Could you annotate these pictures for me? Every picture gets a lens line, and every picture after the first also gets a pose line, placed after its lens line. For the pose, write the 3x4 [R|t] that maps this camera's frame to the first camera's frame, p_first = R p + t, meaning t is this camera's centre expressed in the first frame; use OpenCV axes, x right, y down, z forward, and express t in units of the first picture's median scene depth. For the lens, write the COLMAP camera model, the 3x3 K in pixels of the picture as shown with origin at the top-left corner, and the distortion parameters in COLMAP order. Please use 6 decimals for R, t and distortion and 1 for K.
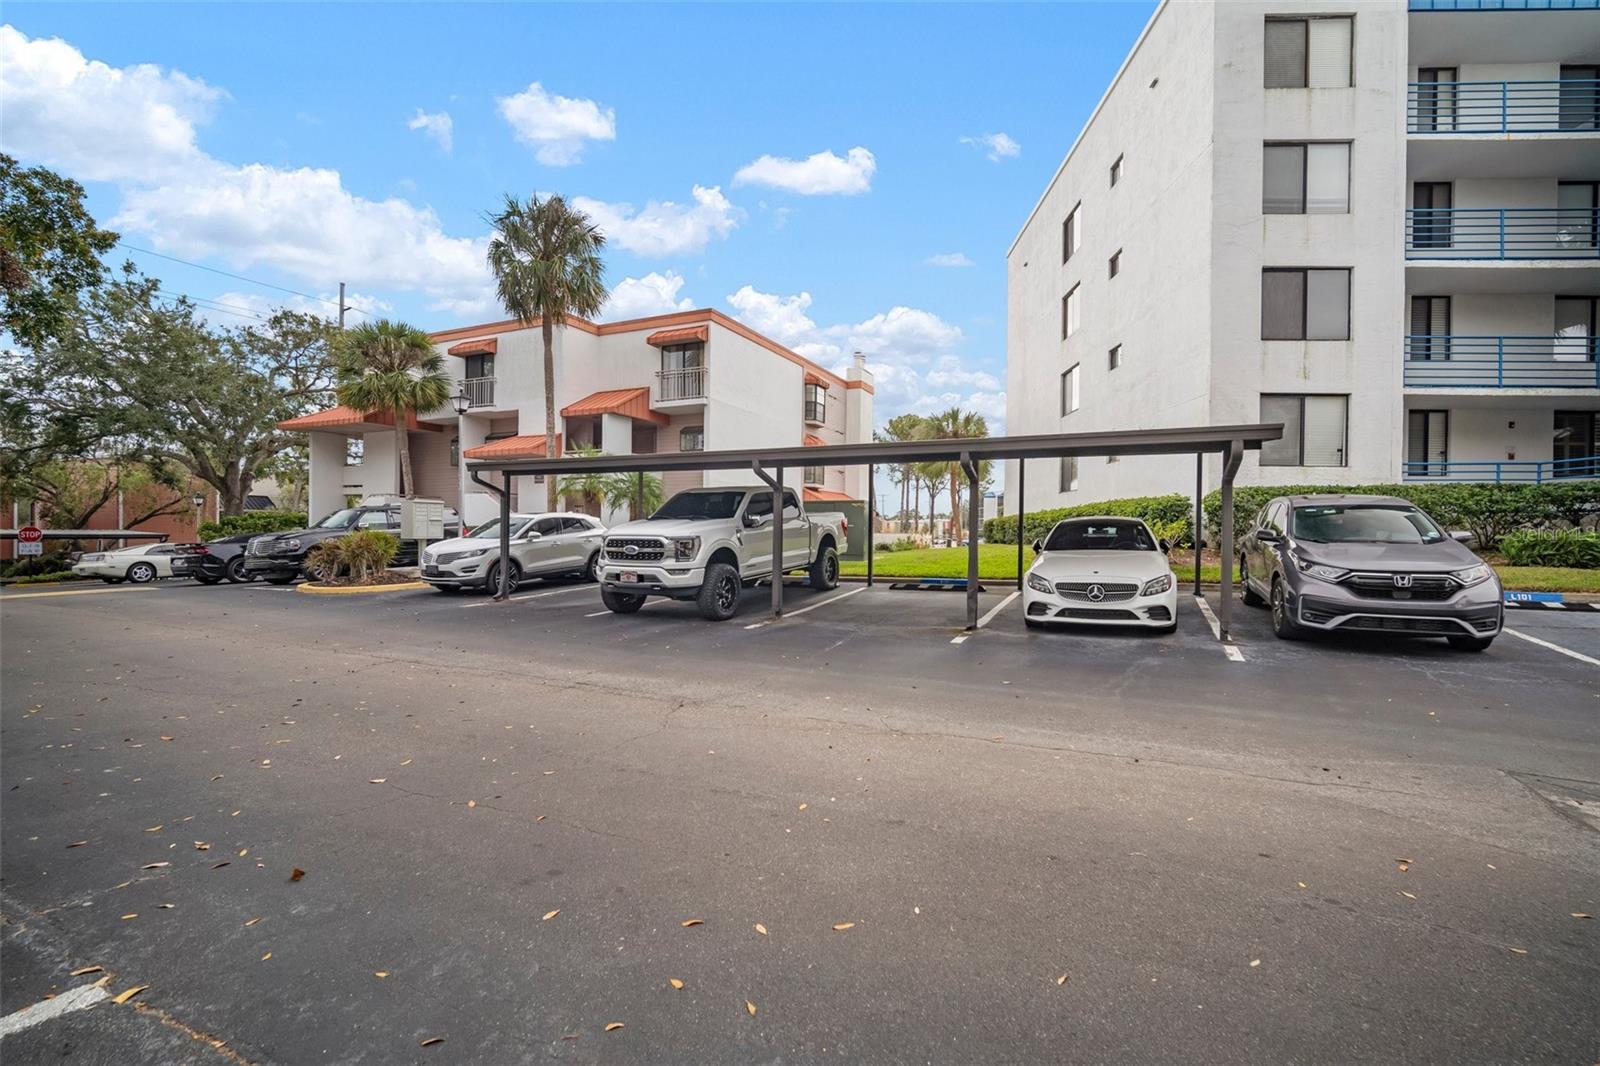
lens RADIAL K [[689.3, 0, 793.5], [0, 689.3, 522.8], [0, 0, 1]] dist [-0.001885, -0.000032]
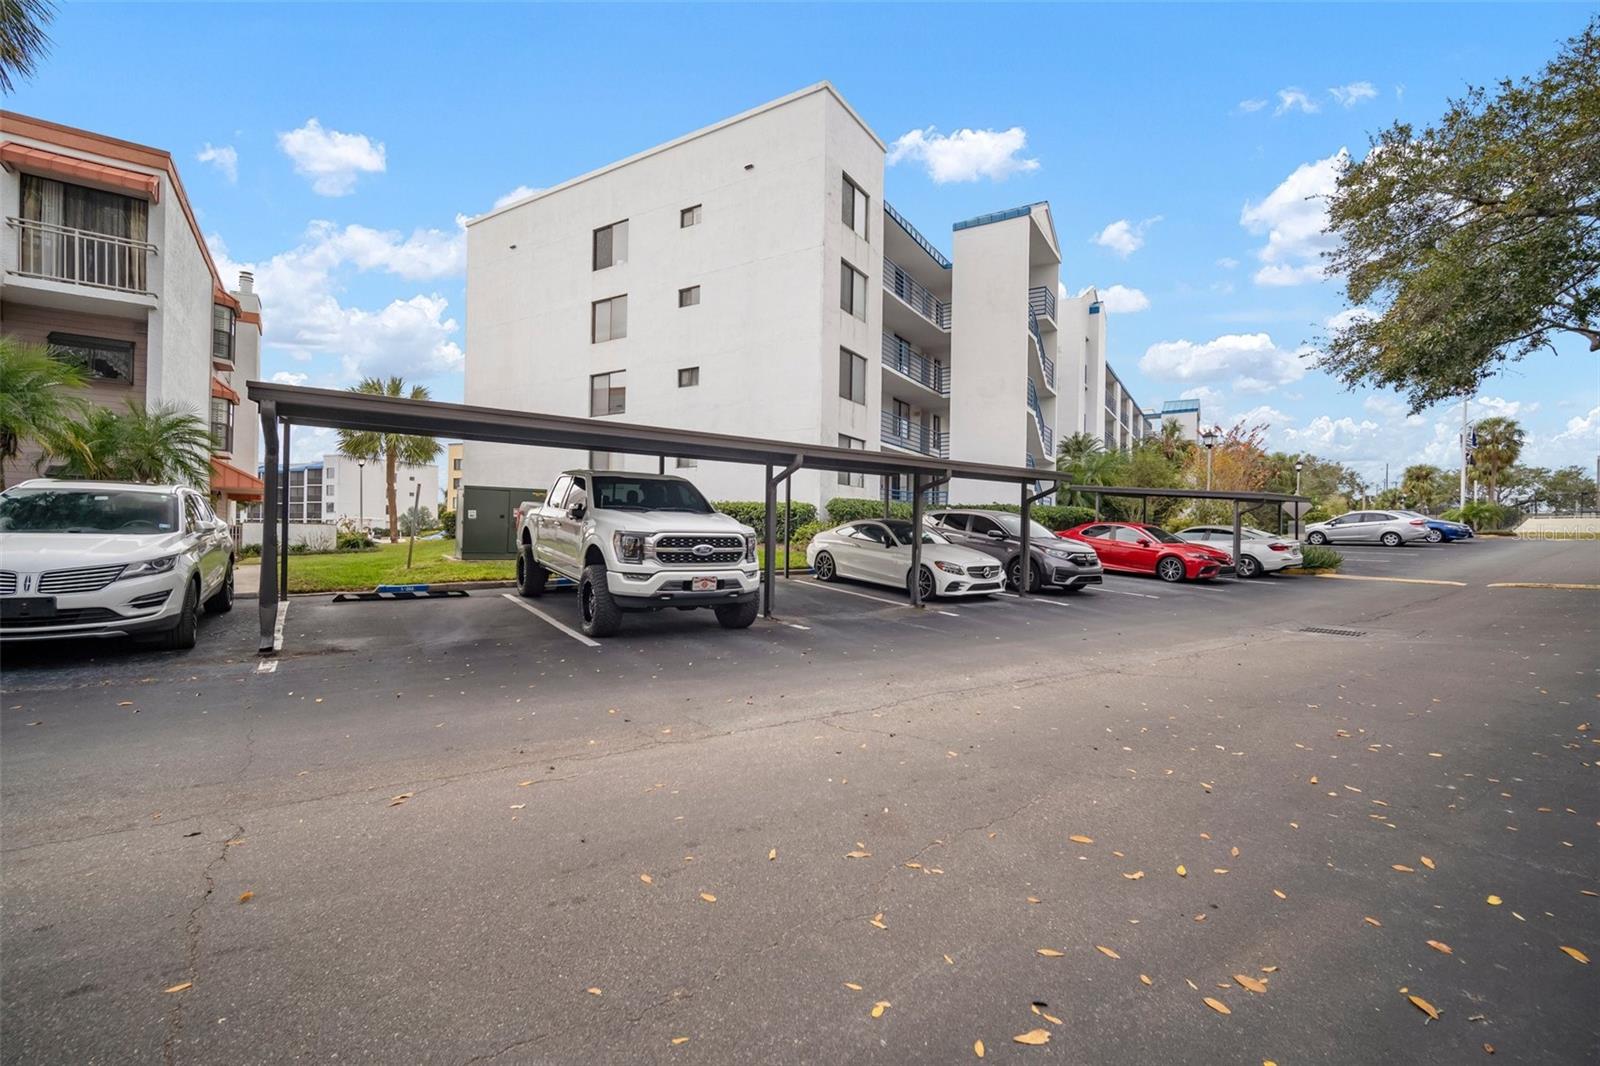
lens RADIAL K [[689.3, 0, 793.5], [0, 689.3, 522.8], [0, 0, 1]] dist [-0.001885, -0.000032]
pose [[0.499165, 0.014945, 0.866378, -0.876139], [-0.024172, 0.999702, -0.003318, 0.008066], [-0.866170, -0.019286, 0.499377, 0.514827]]
